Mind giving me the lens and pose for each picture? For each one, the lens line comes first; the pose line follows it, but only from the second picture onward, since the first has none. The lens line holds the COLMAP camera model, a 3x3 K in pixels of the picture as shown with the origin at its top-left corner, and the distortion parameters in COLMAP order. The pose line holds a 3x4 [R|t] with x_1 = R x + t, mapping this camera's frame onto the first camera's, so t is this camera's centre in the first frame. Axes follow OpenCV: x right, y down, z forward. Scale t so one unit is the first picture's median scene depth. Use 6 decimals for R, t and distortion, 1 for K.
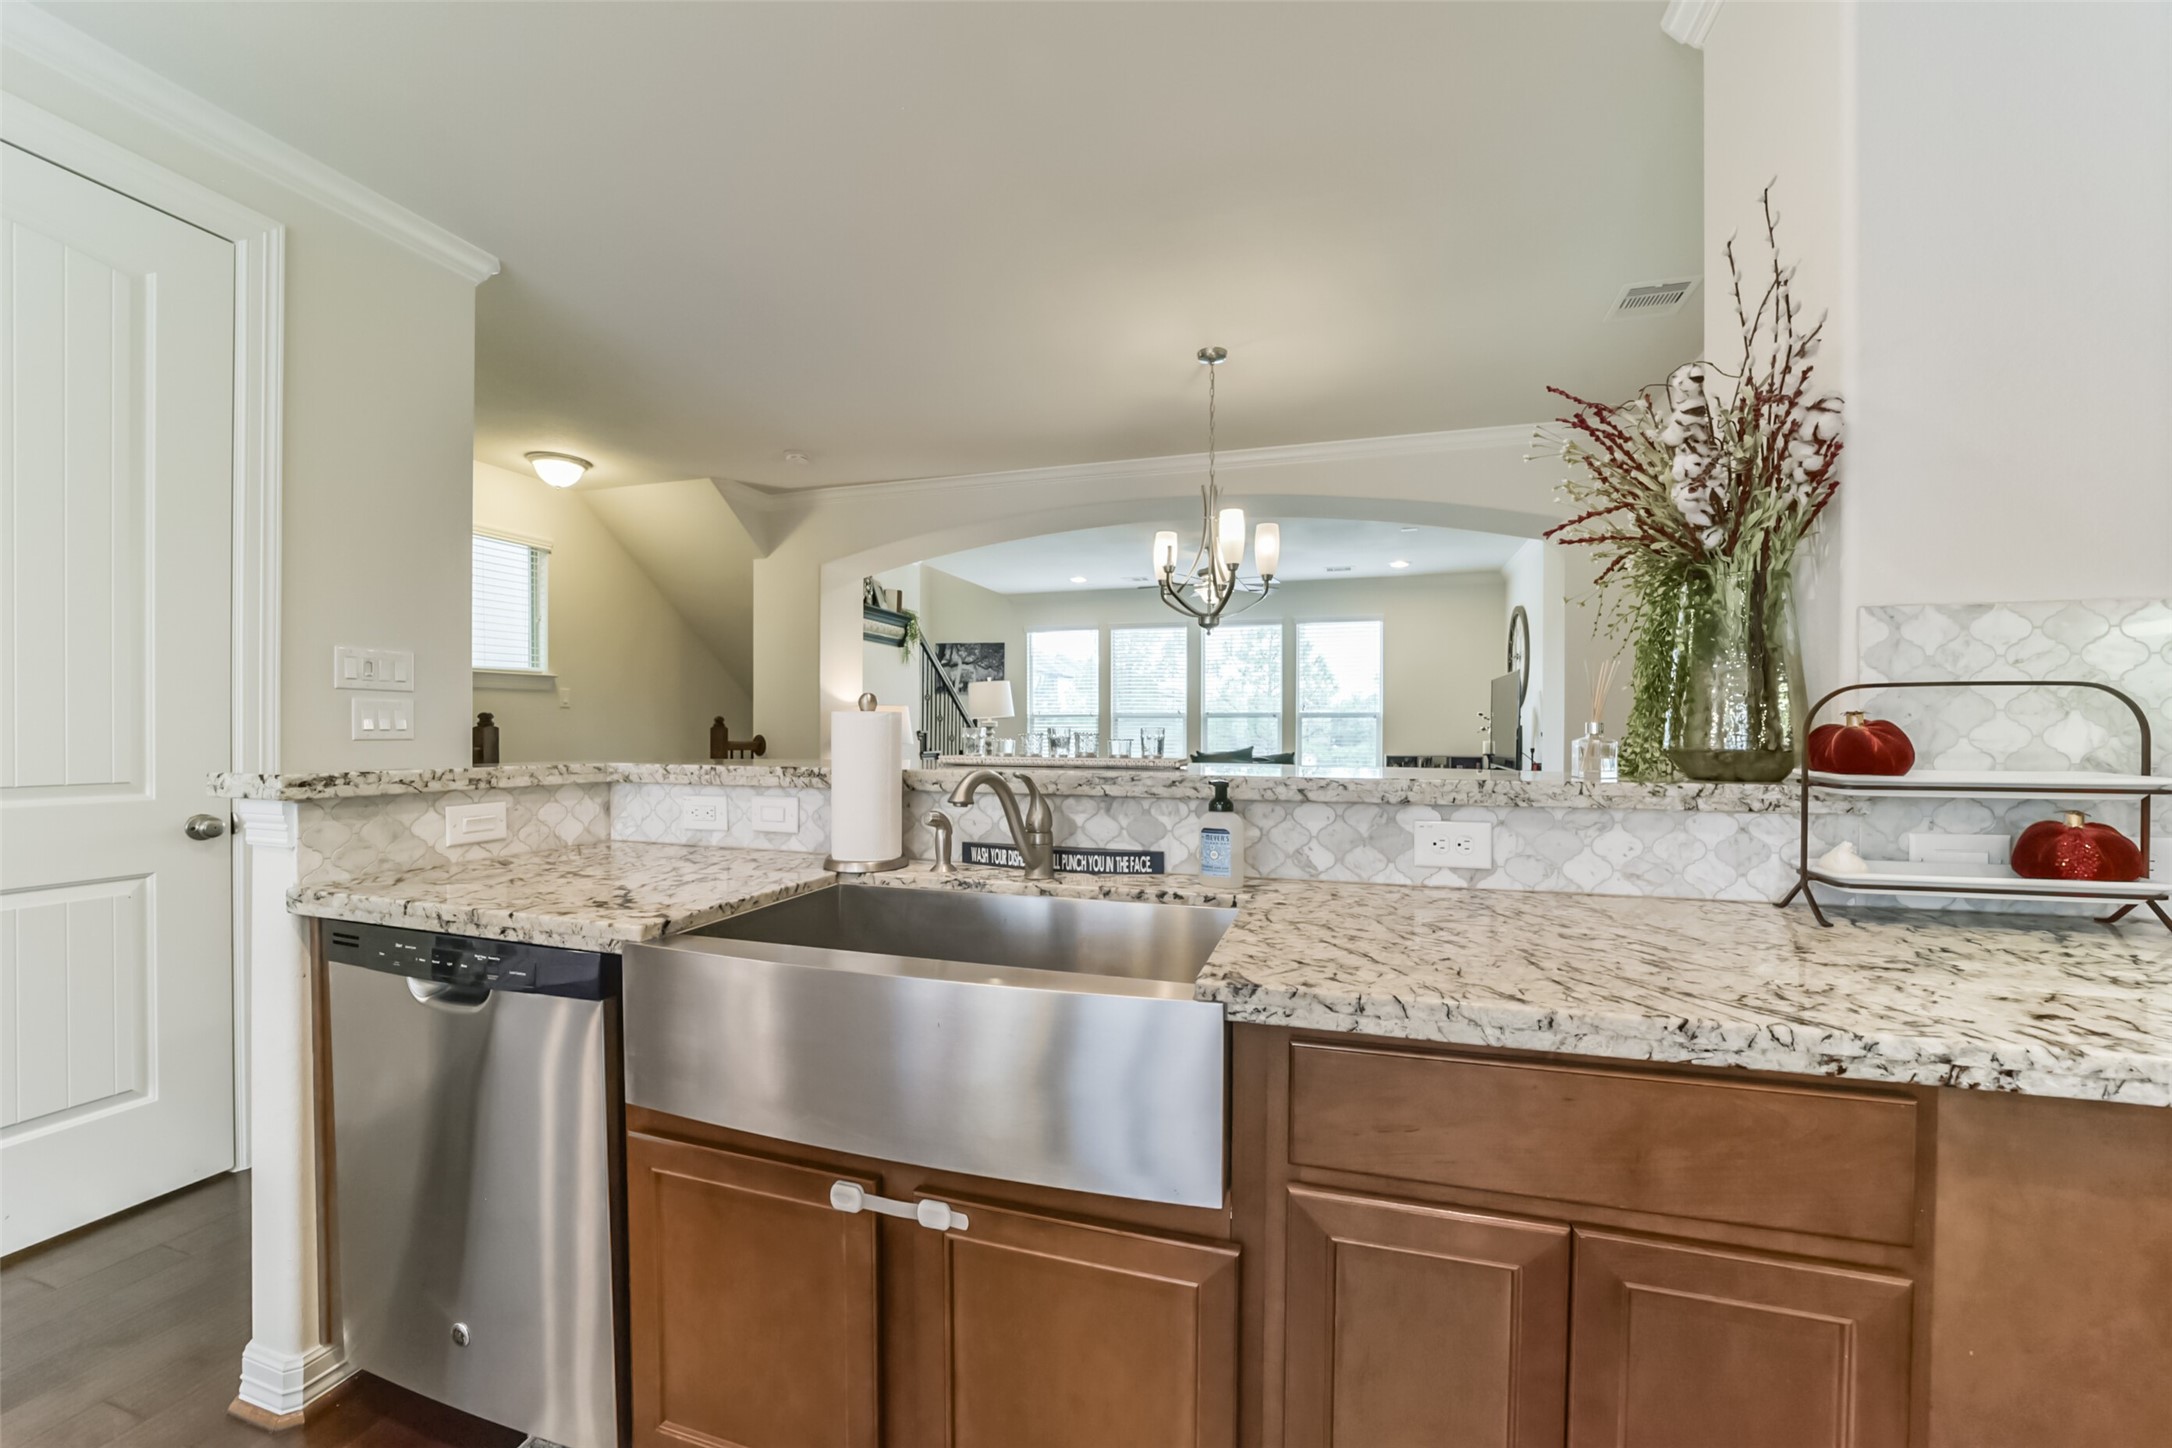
lens RADIAL K [[843.6, 0, 1095.1], [0, 843.6, 737.6], [0, 0, 1]] dist [-0.031303, 0.006992]
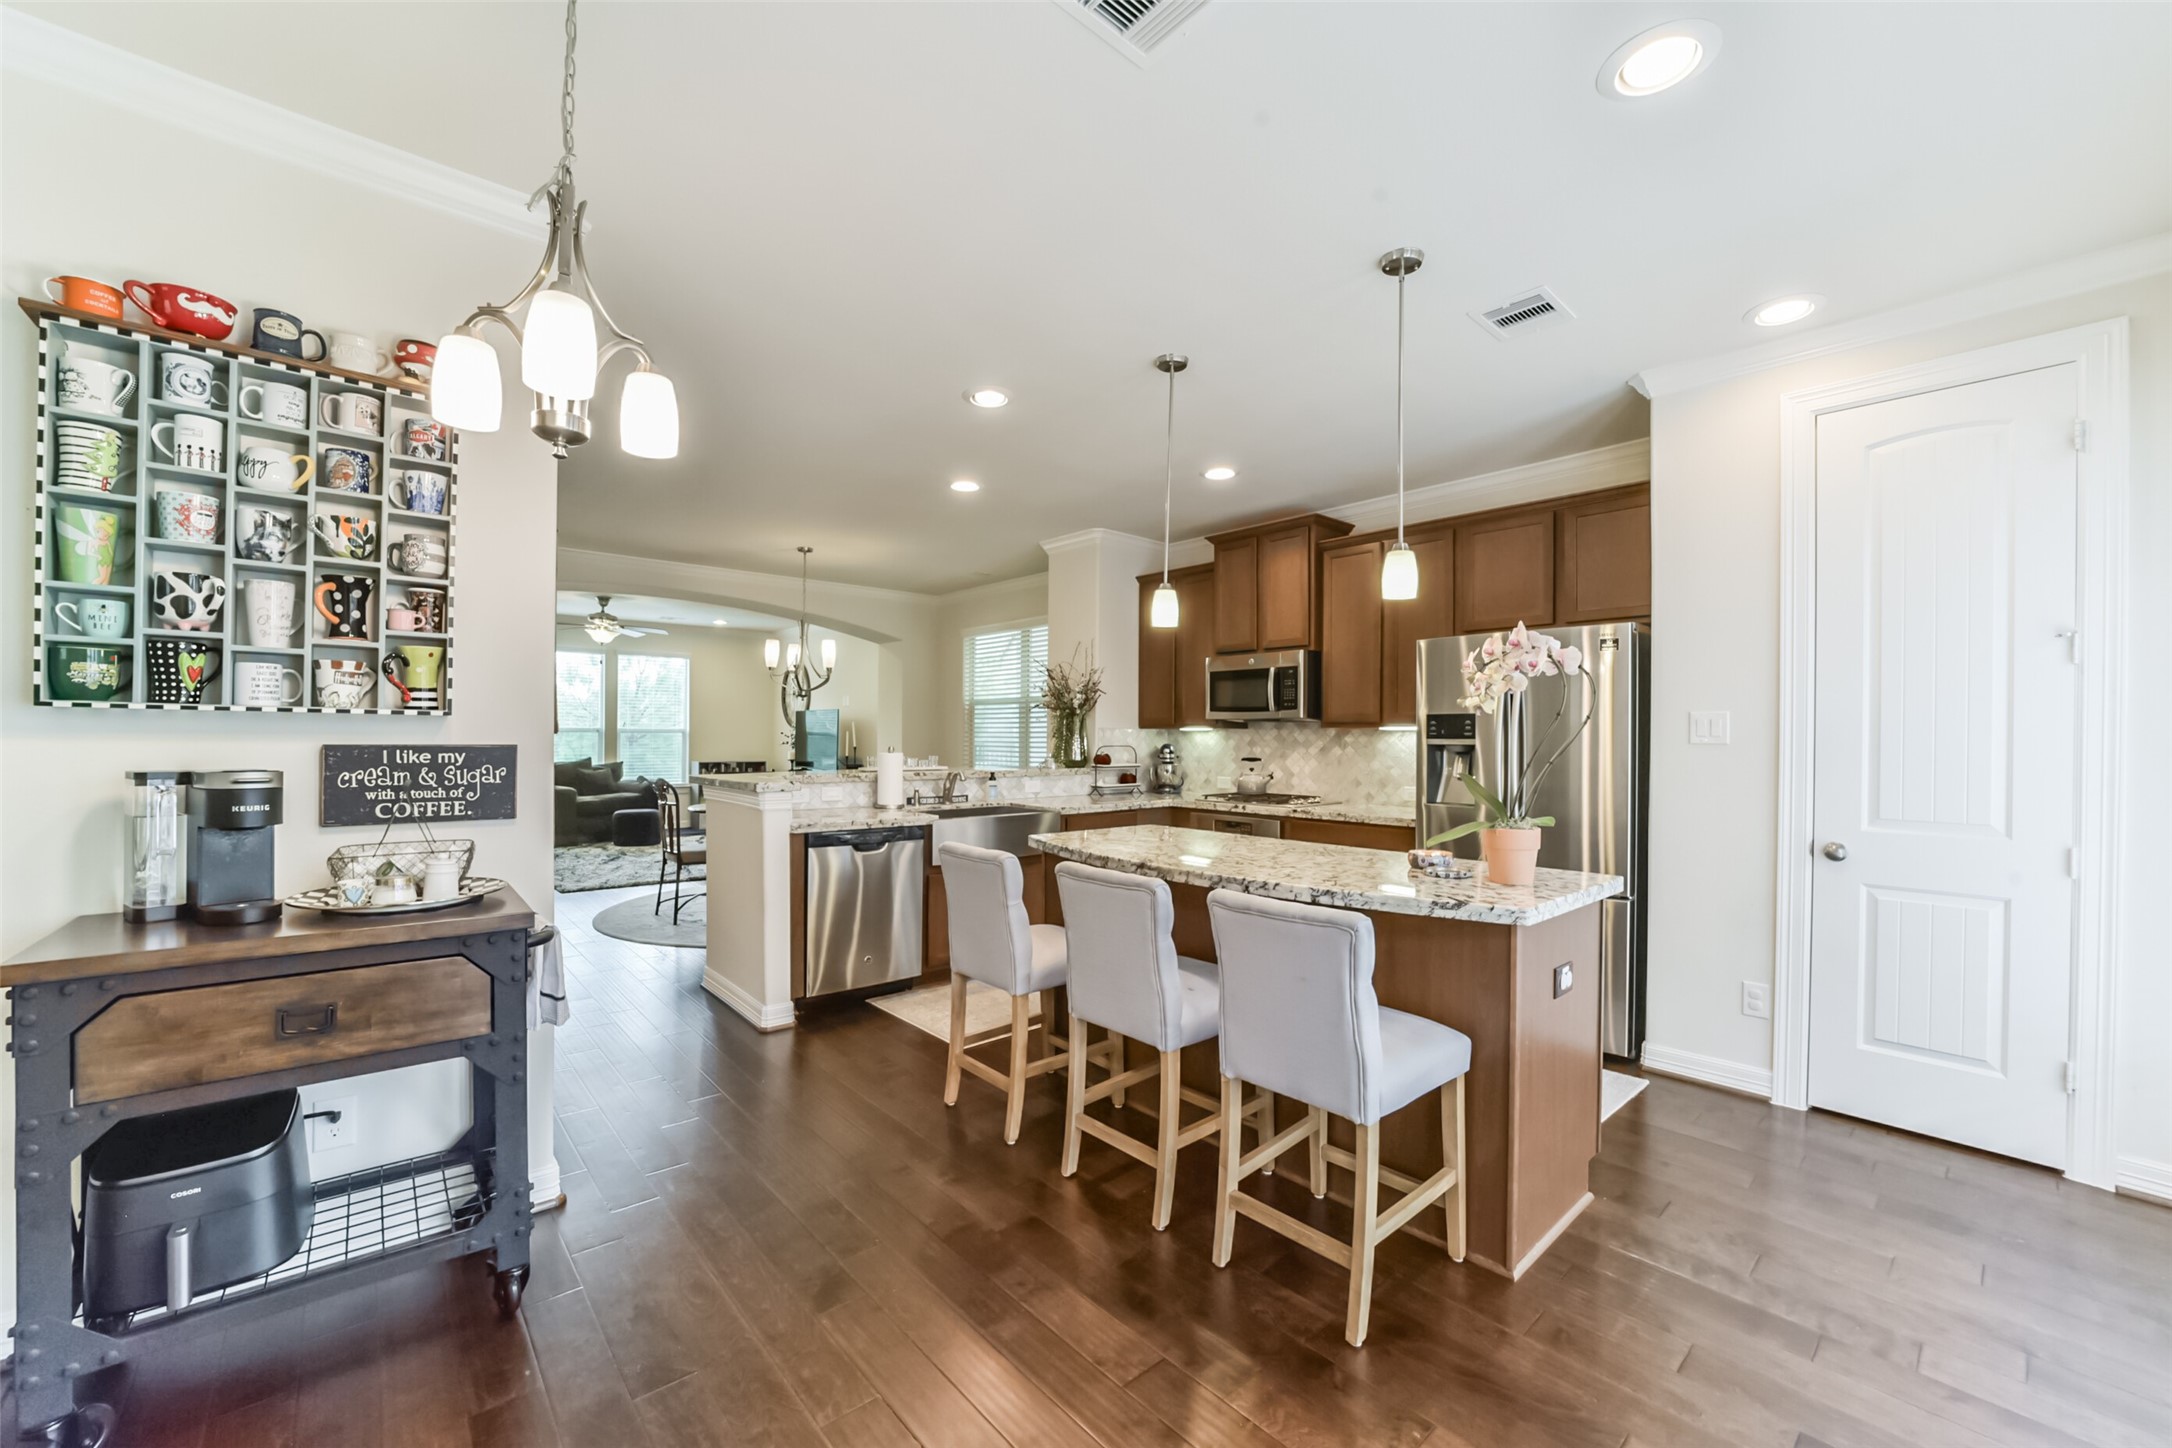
lens RADIAL K [[843.6, 0, 1083.2], [0, 843.6, 741.2], [0, 0, 1]] dist [-0.031303, 0.006992]
pose [[0.525132, -0.004853, 0.851007, -2.892541], [0.002627, 0.999988, 0.004082, -0.099085], [-0.851017, 0.000093, 0.525139, -1.291165]]
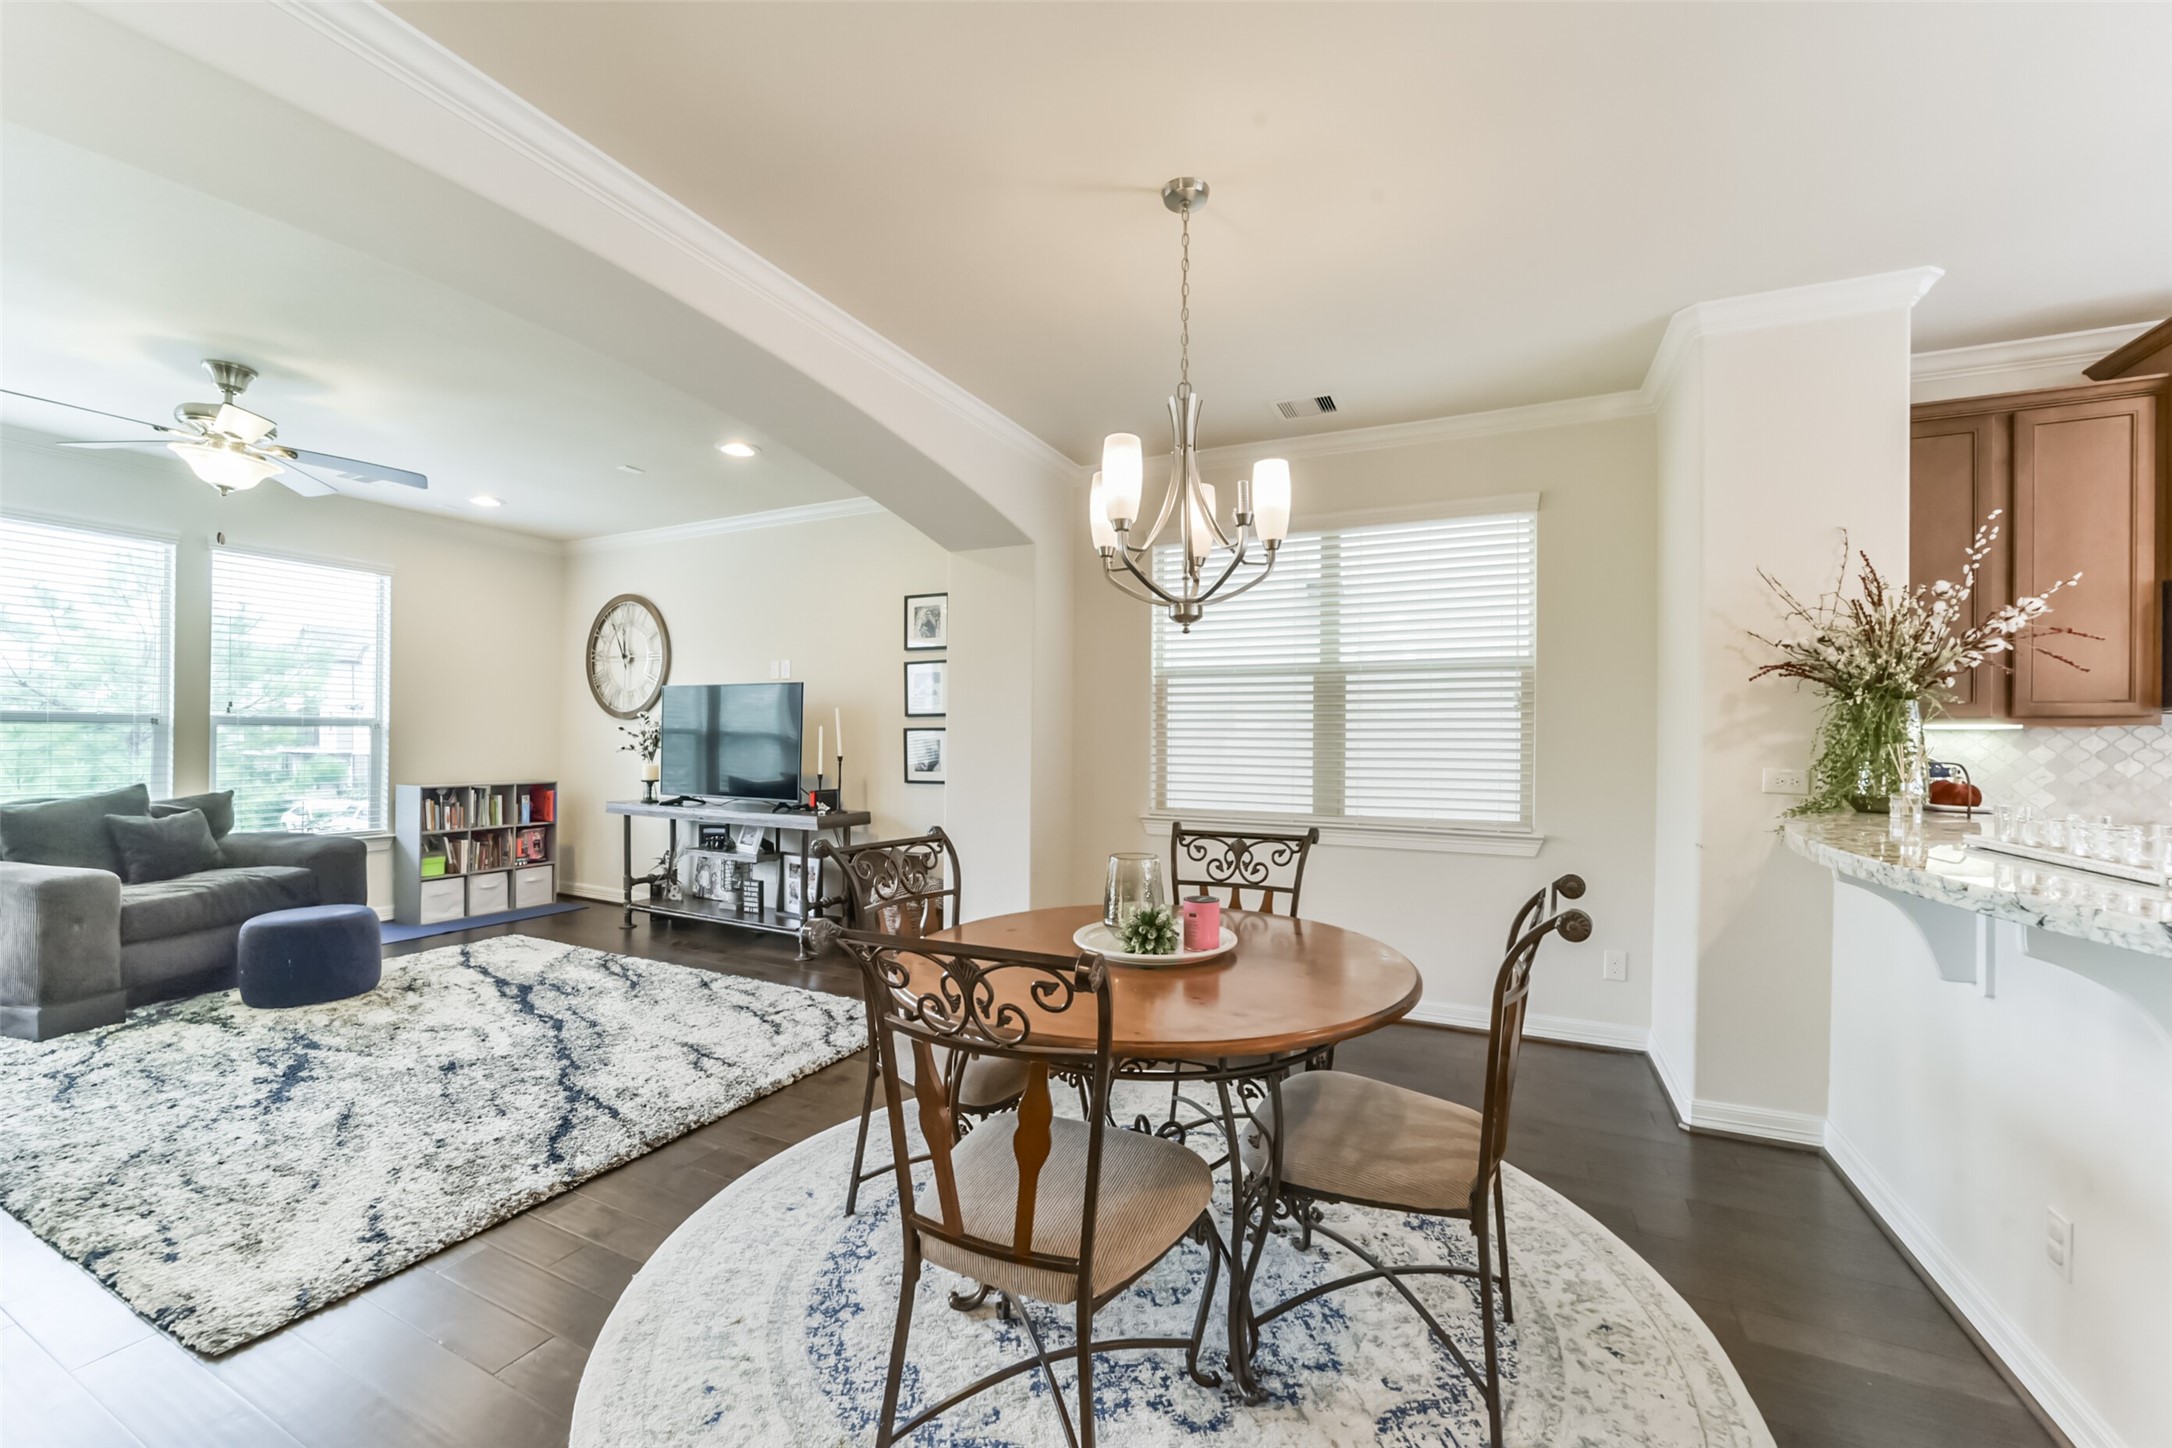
lens RADIAL K [[843.6, 0, 1080.4], [0, 843.6, 741.8], [0, 0, 1]] dist [-0.031303, 0.006992]
pose [[0.150643, -0.006780, 0.988565, -1.289308], [-0.001400, 0.999974, 0.007072, -0.114104], [-0.988587, -0.002449, 0.150630, 2.523373]]
